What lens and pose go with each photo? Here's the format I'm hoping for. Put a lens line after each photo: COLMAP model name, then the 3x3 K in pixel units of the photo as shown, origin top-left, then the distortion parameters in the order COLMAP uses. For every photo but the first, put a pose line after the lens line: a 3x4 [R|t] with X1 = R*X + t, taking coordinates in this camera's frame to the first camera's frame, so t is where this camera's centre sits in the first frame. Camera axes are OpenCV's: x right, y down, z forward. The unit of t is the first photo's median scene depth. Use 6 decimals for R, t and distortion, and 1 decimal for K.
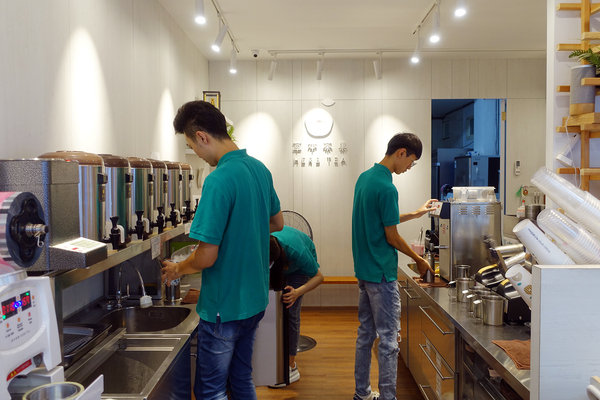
lens RADIAL K [[535.7, 0, 300.0], [0, 535.7, 197.4], [0, 0, 1]] dist [-0.054214, 0.005096]
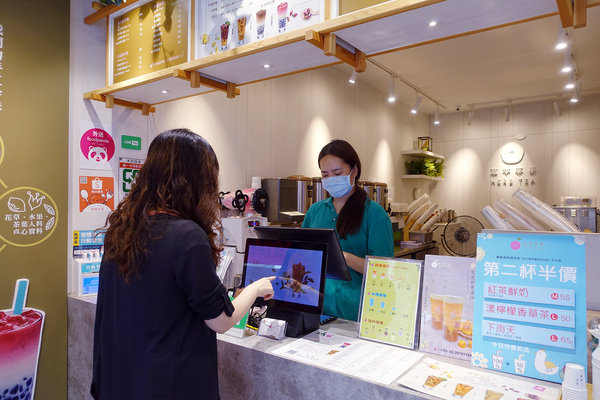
lens RADIAL K [[420.4, 0, 299.6], [0, 420.4, 201.2], [0, 0, 1]] dist [0.051849, 0.003687]
pose [[0.825608, 0.010891, -0.564139, 0.212078], [-0.030848, 0.999190, -0.025856, 0.024942], [0.563400, 0.038749, 0.825275, -0.175908]]
